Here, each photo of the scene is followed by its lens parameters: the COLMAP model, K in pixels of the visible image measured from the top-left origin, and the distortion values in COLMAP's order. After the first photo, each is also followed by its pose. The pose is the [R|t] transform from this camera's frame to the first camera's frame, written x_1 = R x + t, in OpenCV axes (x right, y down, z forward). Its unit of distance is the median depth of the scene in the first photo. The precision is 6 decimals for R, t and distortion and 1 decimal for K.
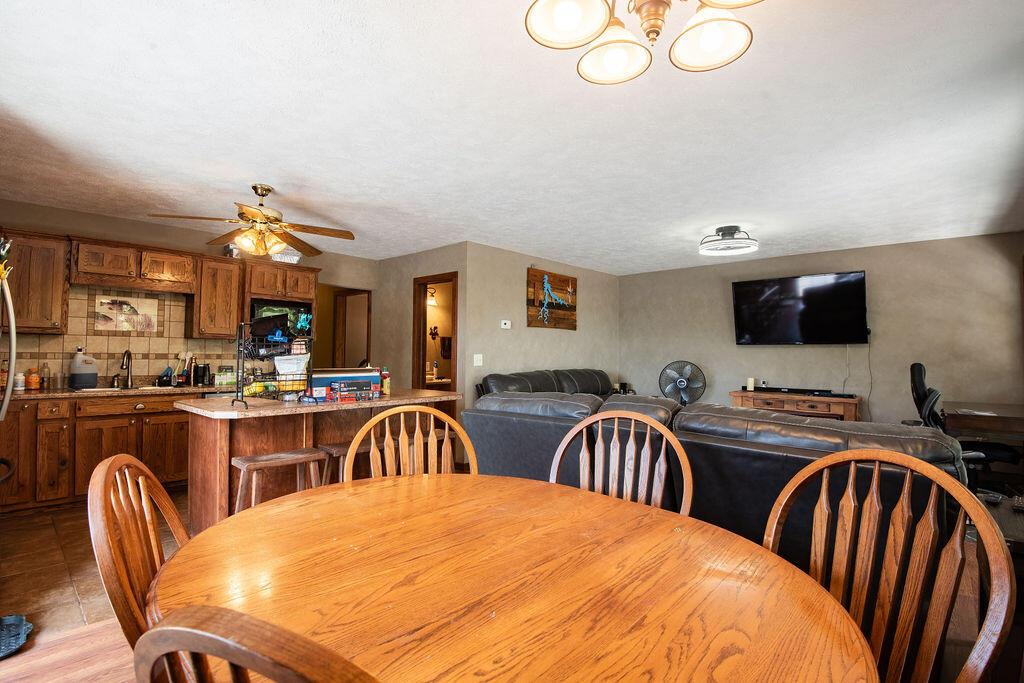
lens RADIAL K [[474.1, 0, 513.0], [0, 474.1, 334.7], [0, 0, 1]] dist [-0.022973, -0.009997]
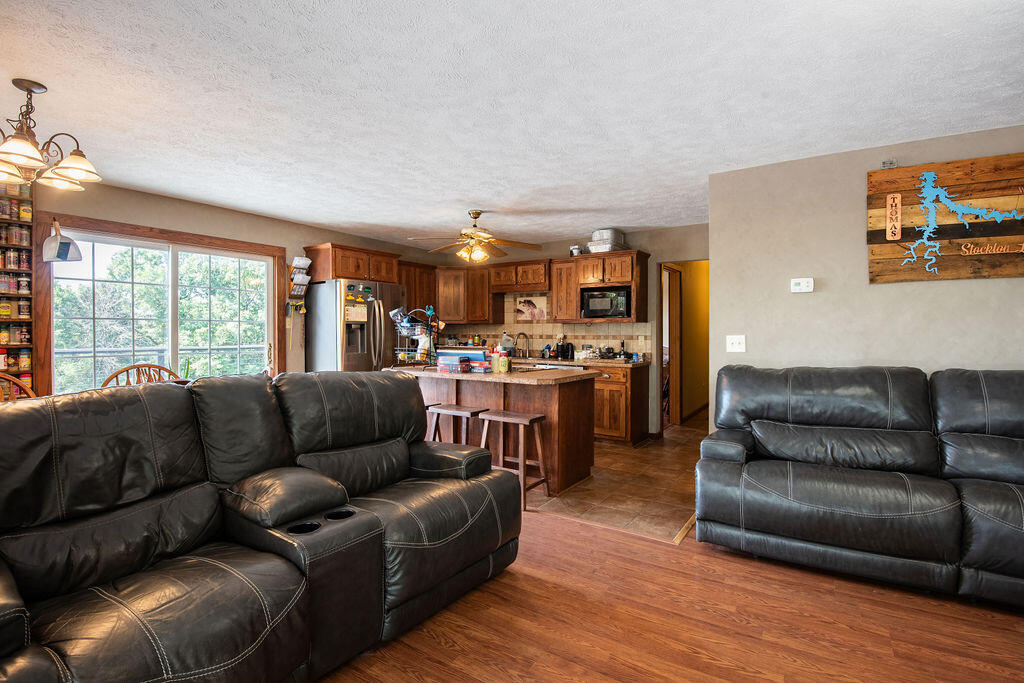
lens RADIAL K [[474.1, 0, 510.4], [0, 474.1, 337.2], [0, 0, 1]] dist [-0.022973, -0.009997]
pose [[0.153120, 0.002458, -0.988204, 0.576186], [0.037034, 0.999280, 0.008224, 0.028590], [0.987513, -0.037856, 0.152919, 0.611960]]
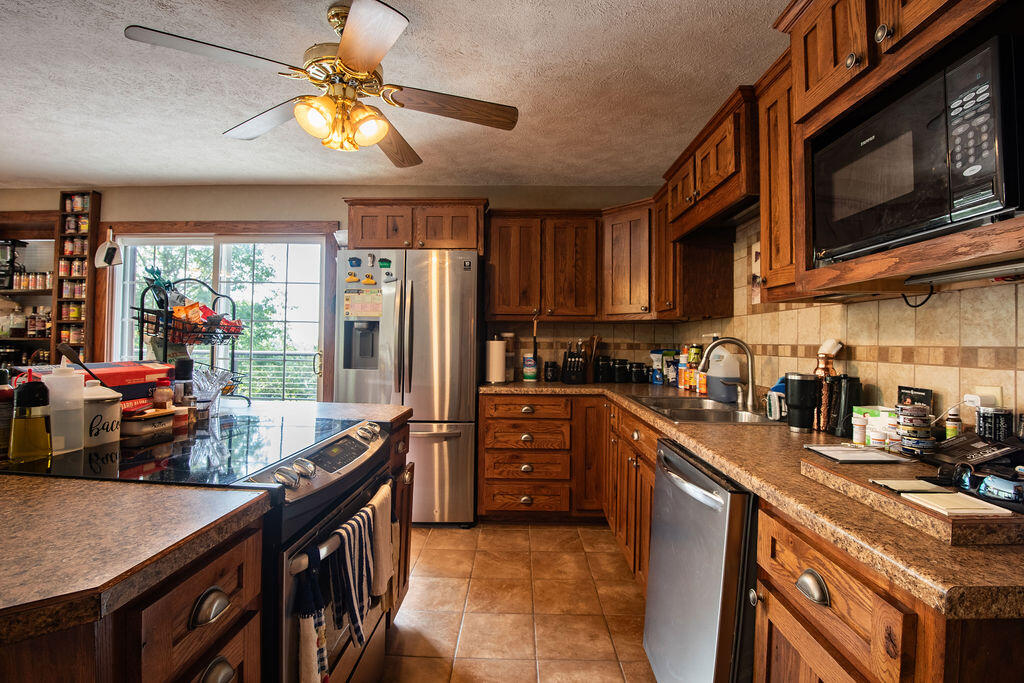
lens RADIAL K [[474.1, 0, 509.5], [0, 474.1, 334.8], [0, 0, 1]] dist [-0.022973, -0.009997]
pose [[-0.751795, -0.027056, -0.658842, -0.239746], [0.006686, 0.998794, -0.048645, 0.046038], [0.659363, -0.040977, -0.750707, 1.044457]]
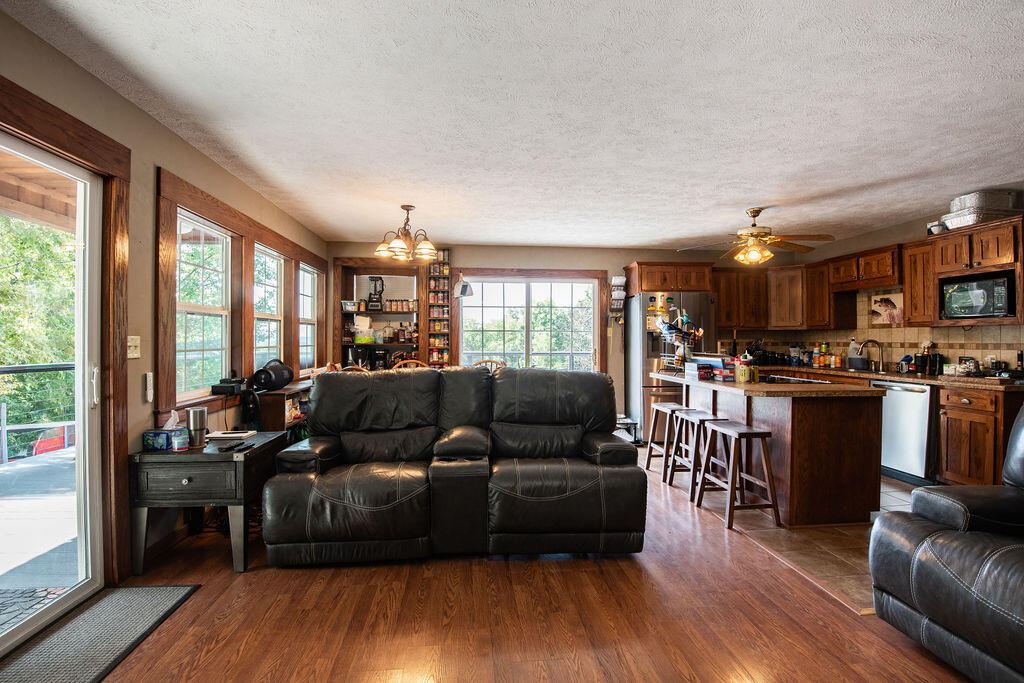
lens RADIAL K [[474.1, 0, 513.8], [0, 474.1, 338.3], [0, 0, 1]] dist [-0.022973, -0.009997]
pose [[-0.668808, -0.010277, -0.743364, 0.579658], [0.022718, 0.999155, -0.034253, 0.042083], [0.743088, -0.039796, -0.668010, 0.942290]]
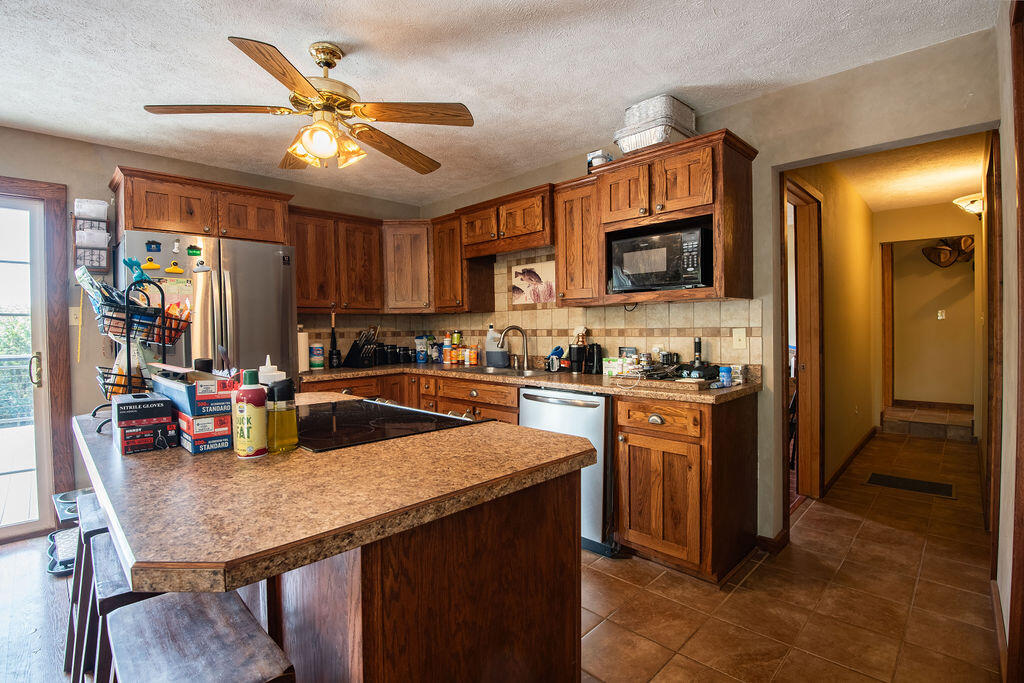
lens RADIAL K [[474.1, 0, 509.8], [0, 474.1, 337.3], [0, 0, 1]] dist [-0.022973, -0.009997]
pose [[-0.033712, 0.011519, -0.999365, 0.033201], [0.052024, 0.998598, 0.009756, 0.038241], [0.998077, -0.051662, -0.034264, 0.859733]]
